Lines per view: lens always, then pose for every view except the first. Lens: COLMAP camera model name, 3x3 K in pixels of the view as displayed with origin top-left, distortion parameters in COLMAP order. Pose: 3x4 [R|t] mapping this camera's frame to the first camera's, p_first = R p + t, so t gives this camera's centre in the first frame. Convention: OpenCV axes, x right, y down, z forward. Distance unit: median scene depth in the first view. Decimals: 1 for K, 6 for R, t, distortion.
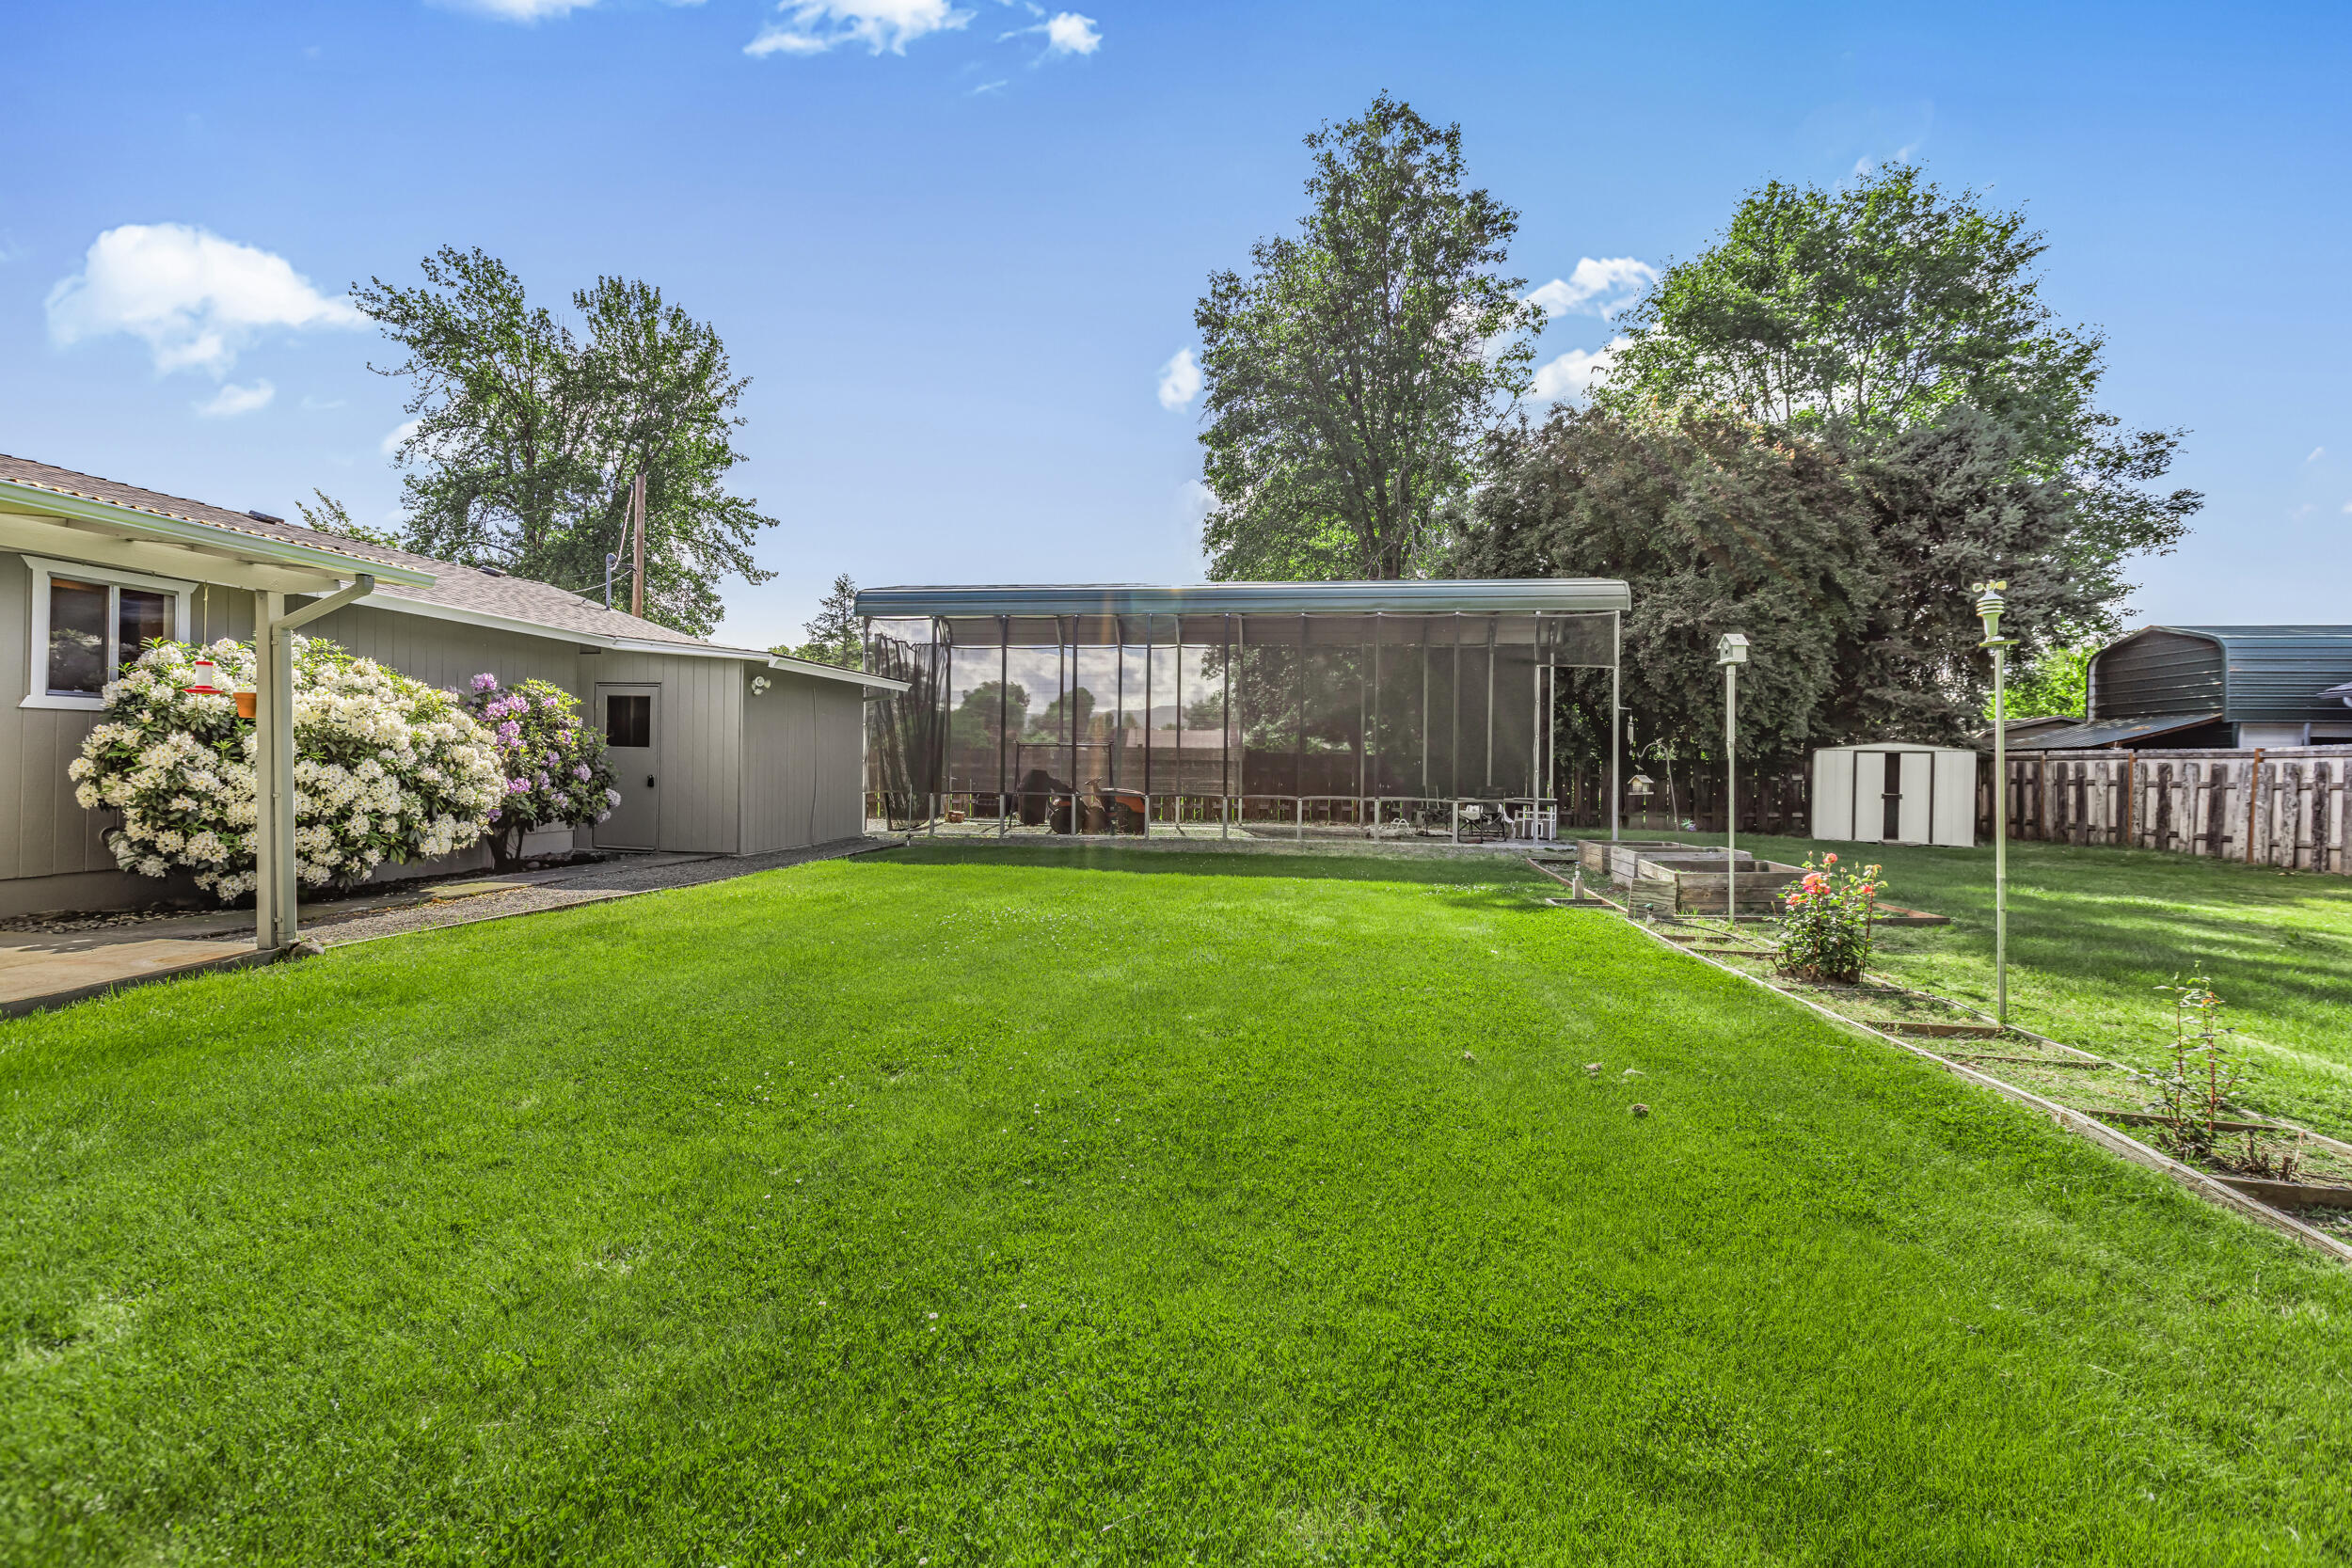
lens RADIAL K [[1027.6, 0, 1184.3], [0, 1027.6, 771.9], [0, 0, 1]] dist [0.003081, -0.000039]
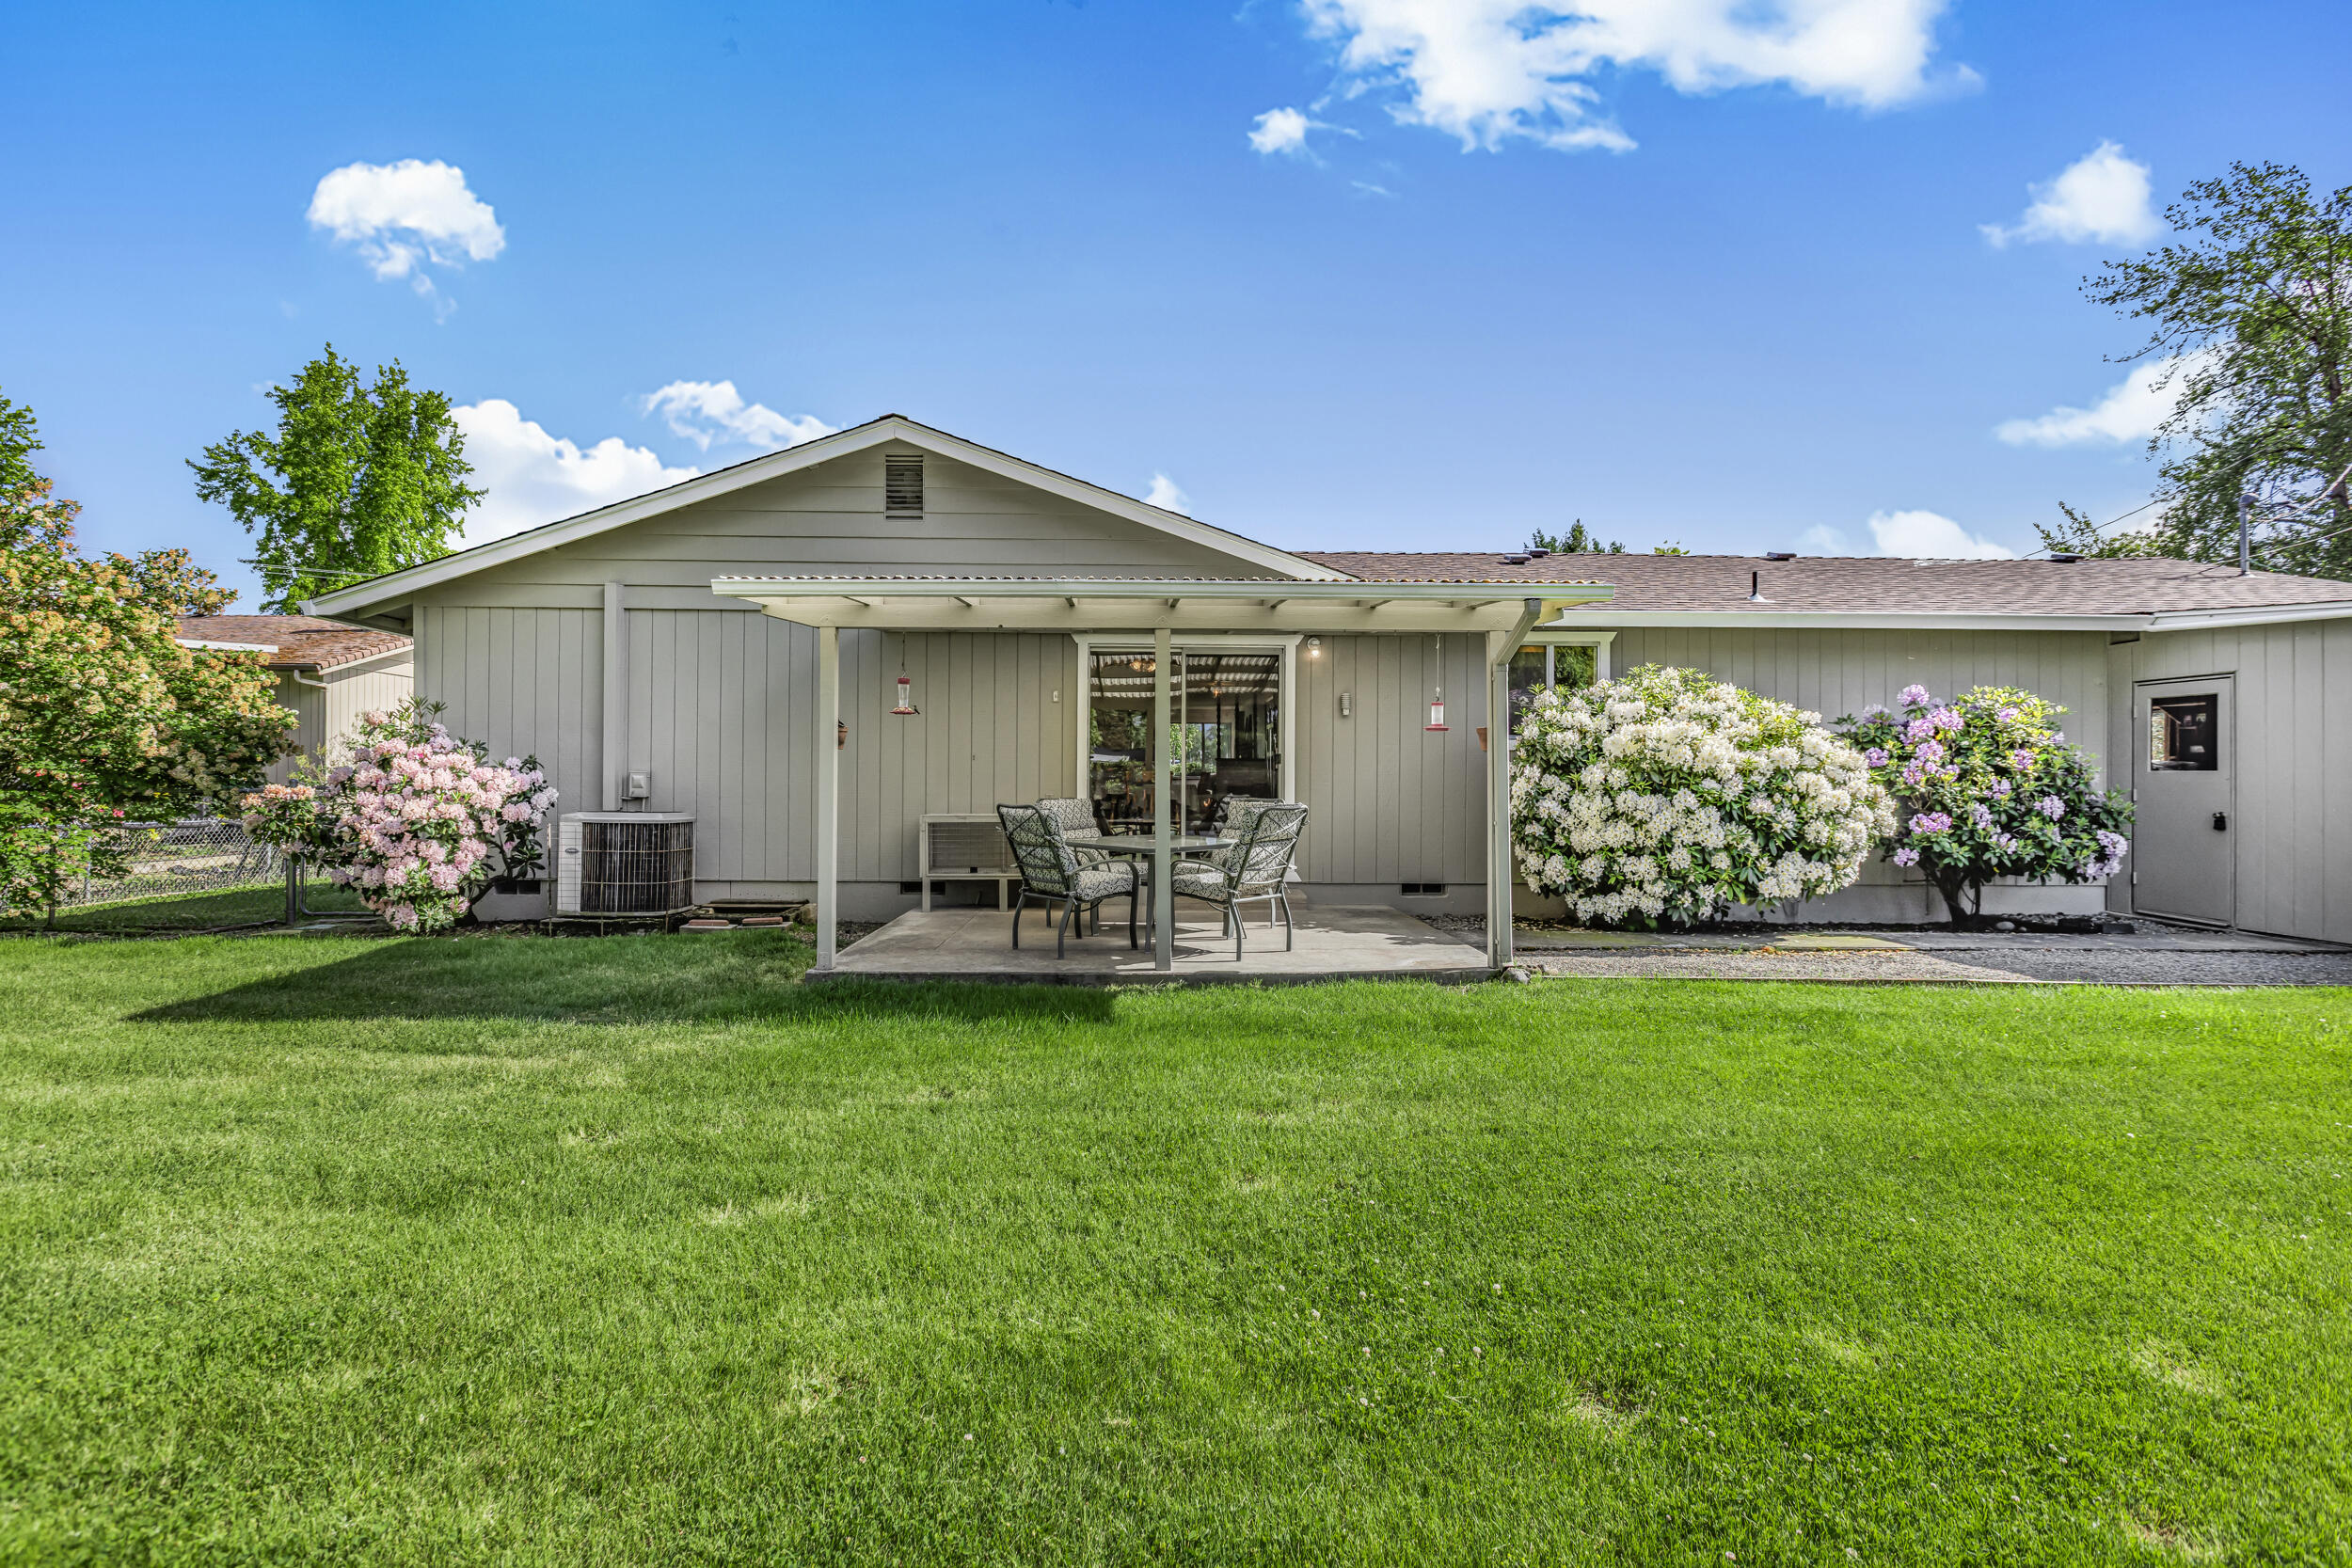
lens RADIAL K [[1072.3, 0, 1184.2], [0, 1072.3, 761.3], [0, 0, 1]] dist [-0.000814, -0.000387]
pose [[0.133076, -0.030360, -0.990641, 0.059589], [-0.010260, 0.999435, -0.032008, -0.000742], [0.991053, 0.014423, 0.132689, 0.193258]]
